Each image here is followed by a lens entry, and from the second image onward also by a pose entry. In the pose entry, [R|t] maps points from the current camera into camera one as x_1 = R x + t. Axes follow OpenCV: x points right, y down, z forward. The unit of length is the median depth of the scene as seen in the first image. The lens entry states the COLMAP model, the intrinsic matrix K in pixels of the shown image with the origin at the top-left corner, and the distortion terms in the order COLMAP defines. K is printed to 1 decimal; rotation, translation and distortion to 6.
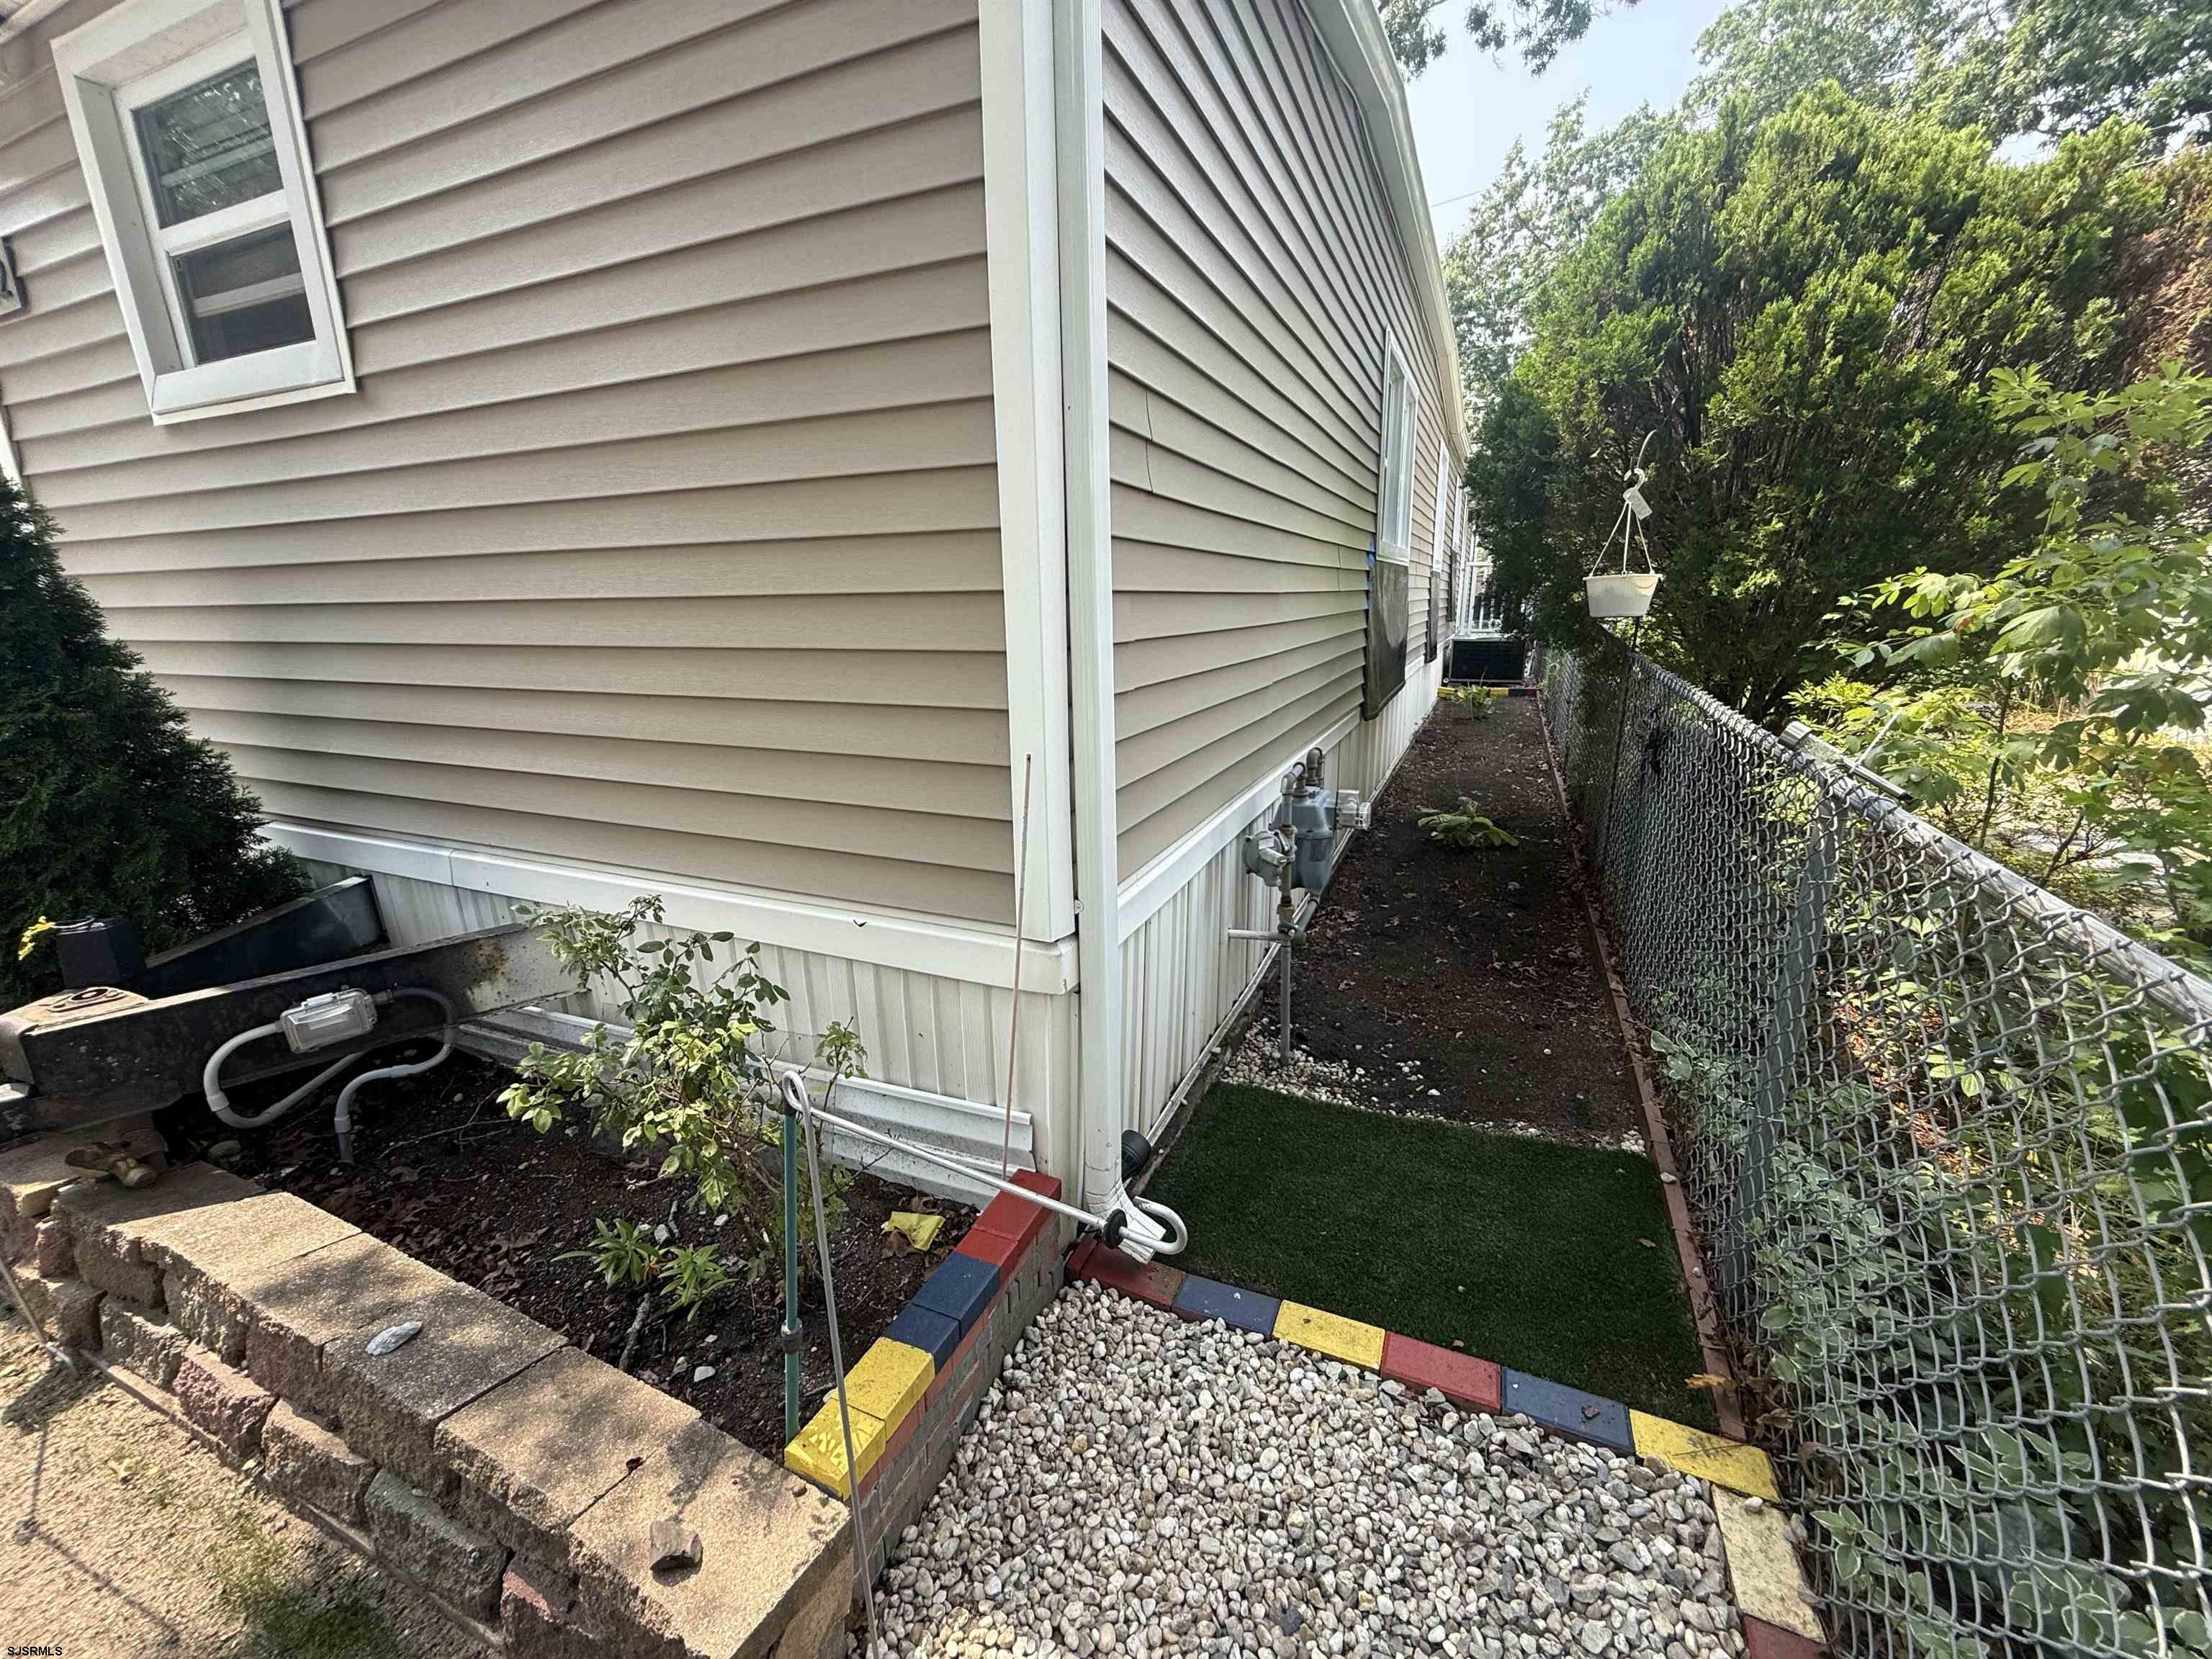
lens RADIAL K [[883.3, 0, 1104.6], [0, 883.3, 828.8], [0, 0, 1]] dist [0.000834, 0.000822]
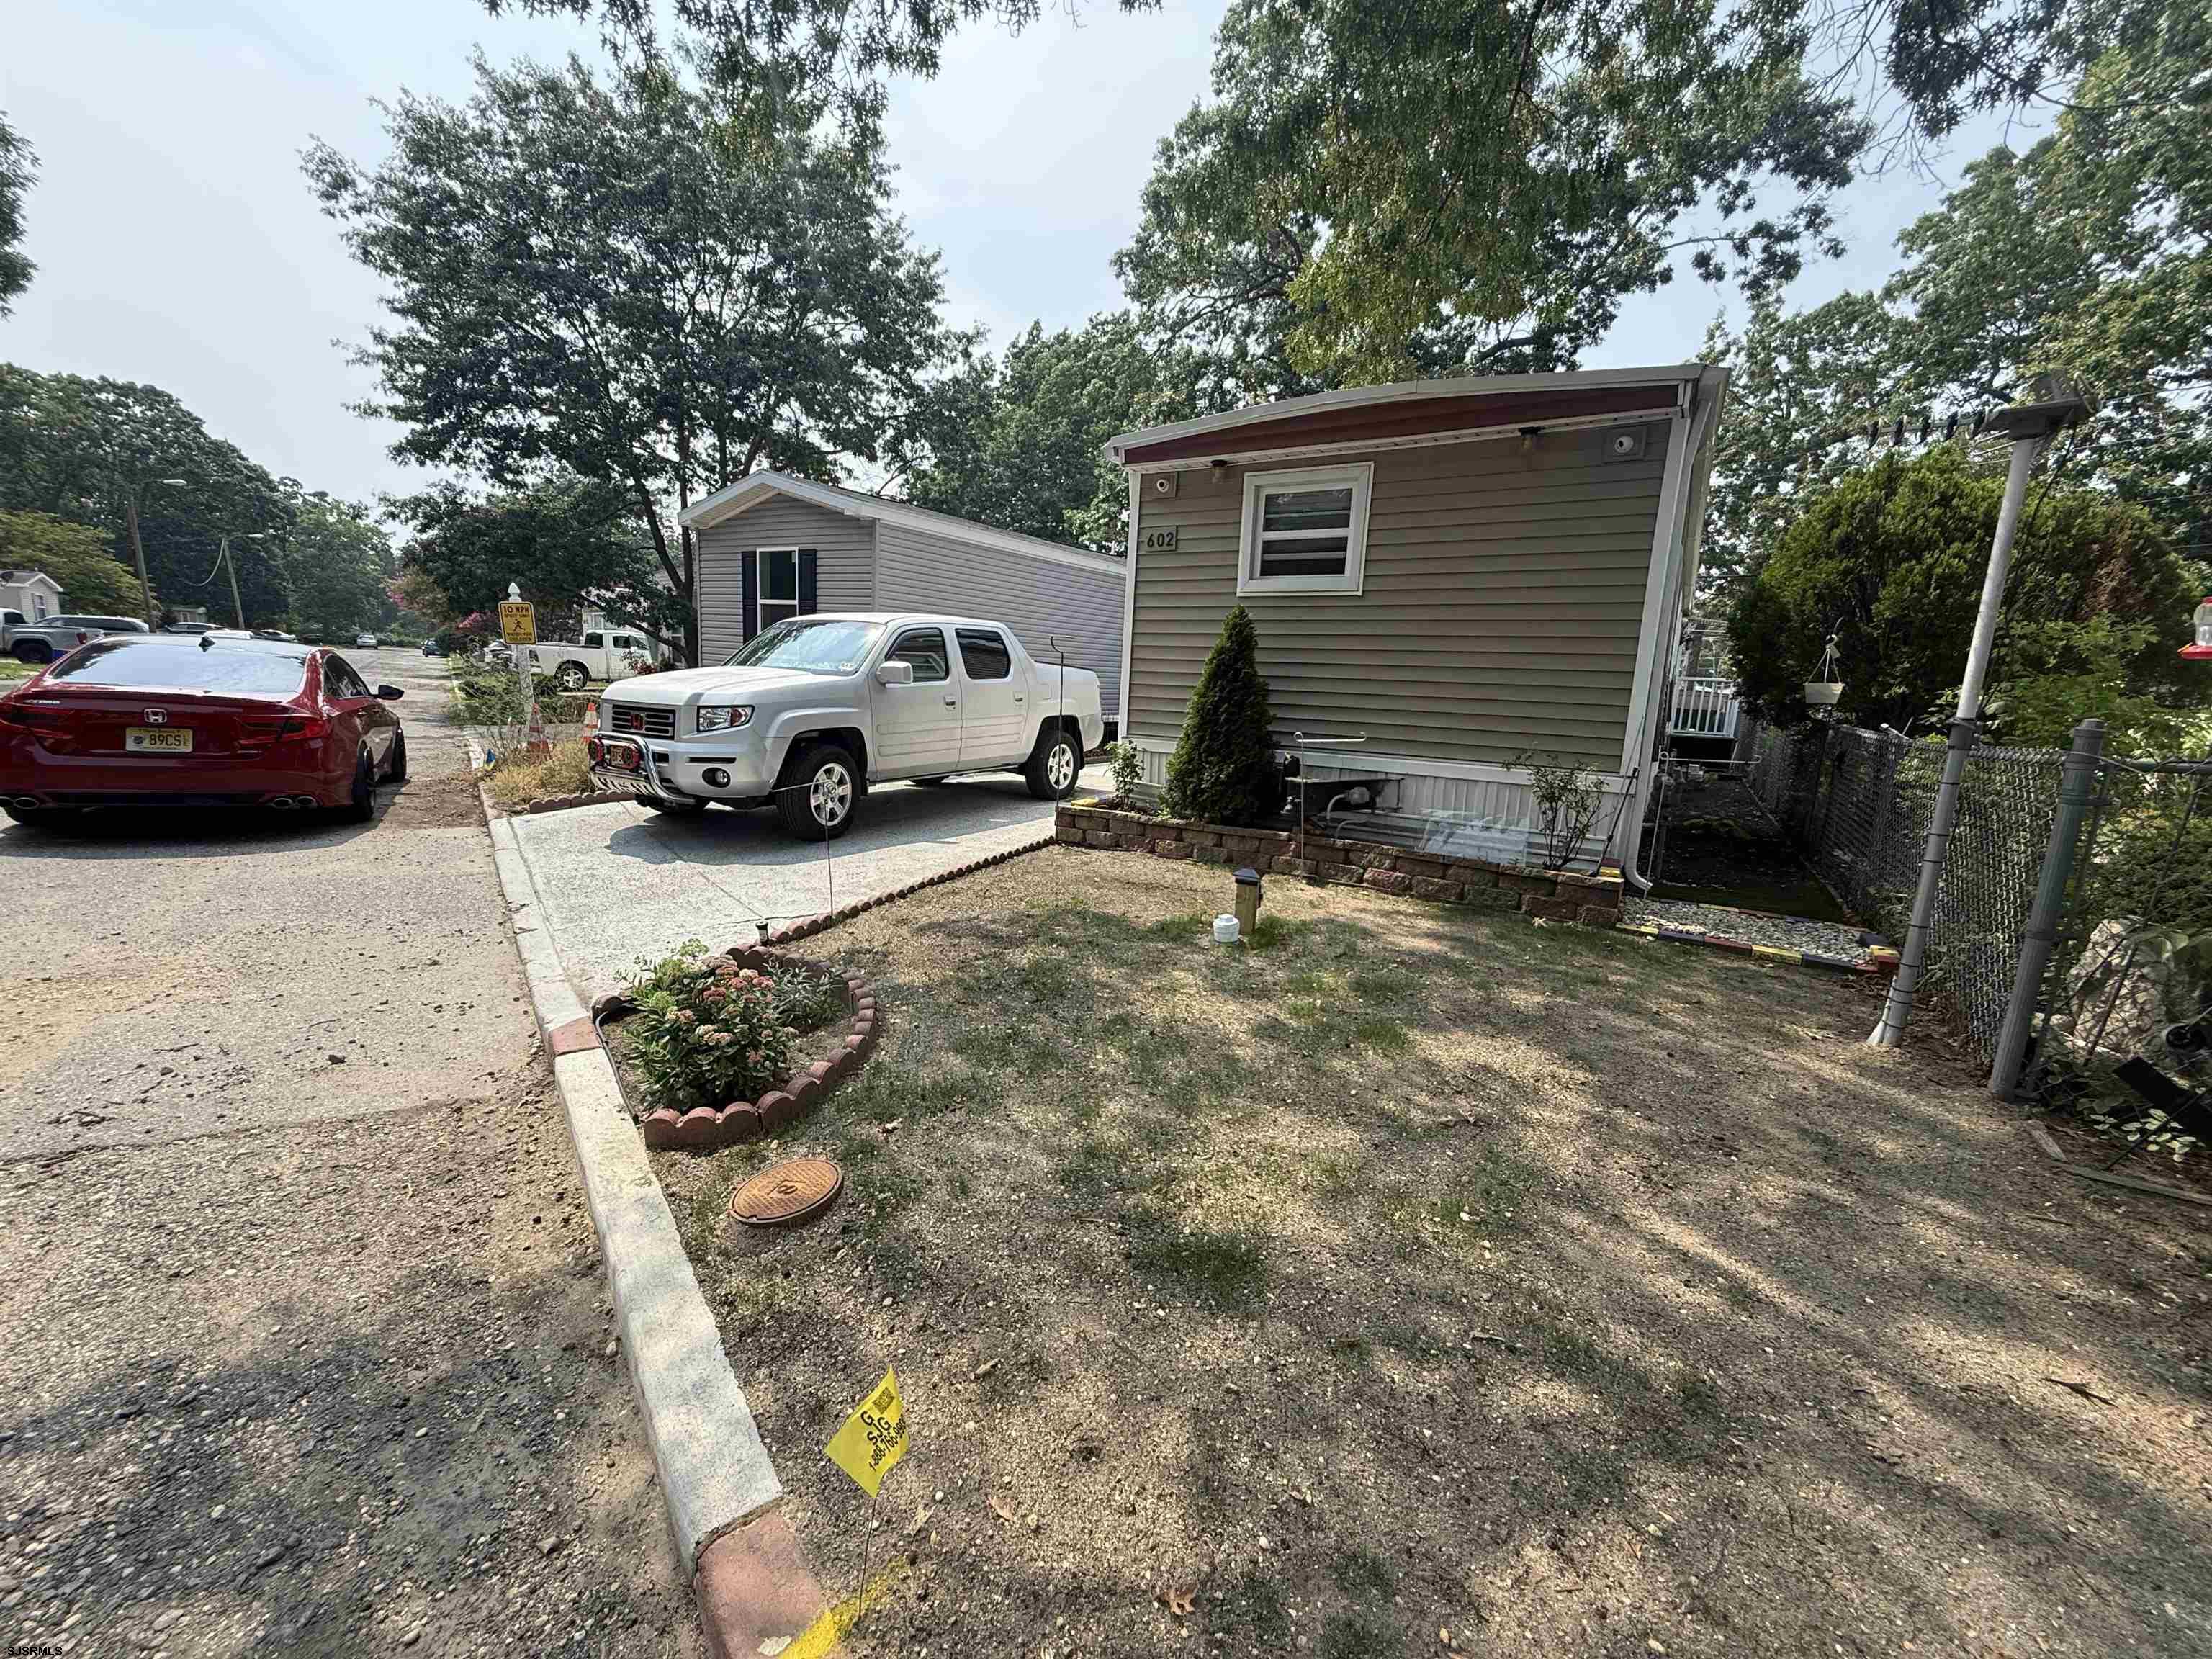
lens RADIAL K [[883.3, 0, 1109.4], [0, 883.3, 843.8], [0, 0, 1]] dist [0.000834, 0.000822]
pose [[0.987173, 0.083265, -0.136220, -0.700282], [-0.094616, 0.992368, -0.079084, 0.377108], [0.128596, 0.090958, 0.987517, -1.141257]]
